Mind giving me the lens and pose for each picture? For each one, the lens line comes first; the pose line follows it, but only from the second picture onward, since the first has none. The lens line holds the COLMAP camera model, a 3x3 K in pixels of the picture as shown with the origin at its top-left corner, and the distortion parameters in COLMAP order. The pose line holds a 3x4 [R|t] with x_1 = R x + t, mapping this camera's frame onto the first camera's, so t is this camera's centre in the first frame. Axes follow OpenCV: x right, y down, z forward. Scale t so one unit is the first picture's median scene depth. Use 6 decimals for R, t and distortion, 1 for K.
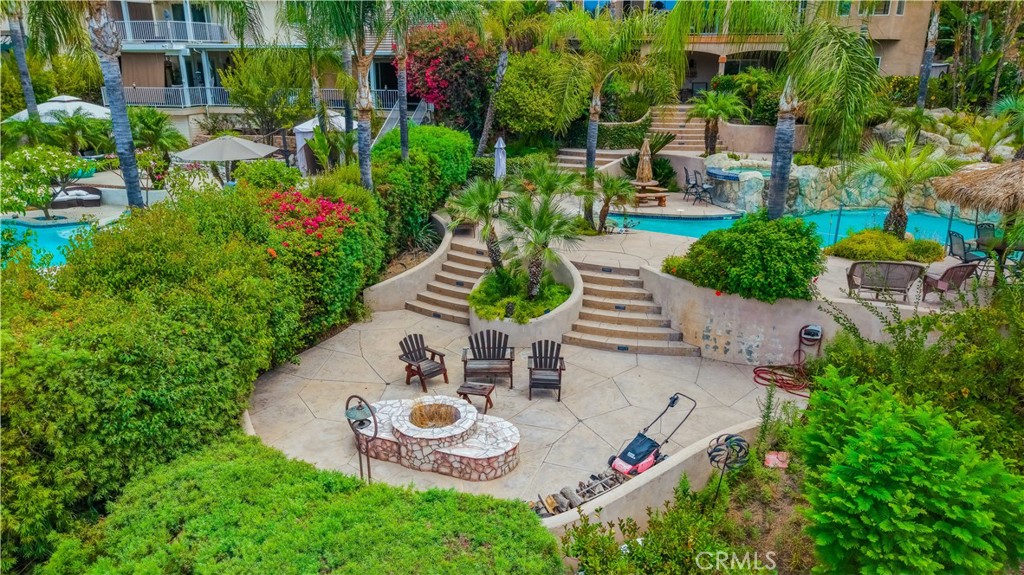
lens RADIAL K [[692.3, 0, 512.0], [0, 692.3, 287.5], [0, 0, 1]] dist [0.081284, -0.067180]
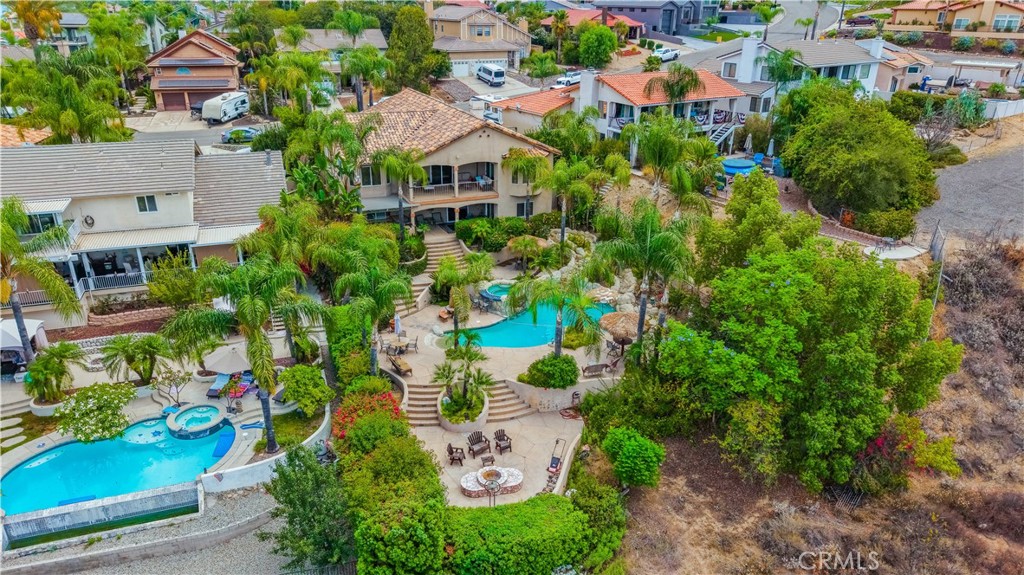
lens RADIAL K [[692.3, 0, 512.0], [0, 692.3, 287.5], [0, 0, 1]] dist [0.081284, -0.067180]
pose [[0.831485, -0.214964, 0.512272, -1.023429], [0.164532, 0.976023, 0.142510, -0.731382], [-0.530623, -0.034209, 0.846917, -1.080161]]
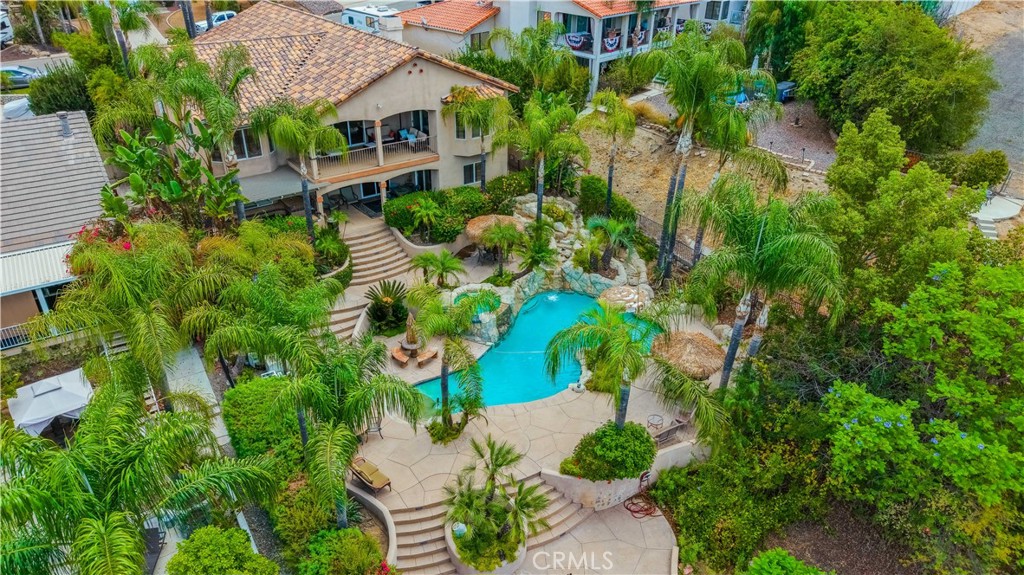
lens RADIAL K [[687.8, 0, 508.9], [0, 687.8, 288.9], [0, 0, 1]] dist [0.025447, 0.000559]
pose [[0.675368, -0.365454, 0.640563, -0.738419], [0.213752, 0.928301, 0.304248, -0.954223], [-0.705824, -0.068558, 0.705062, 0.034216]]
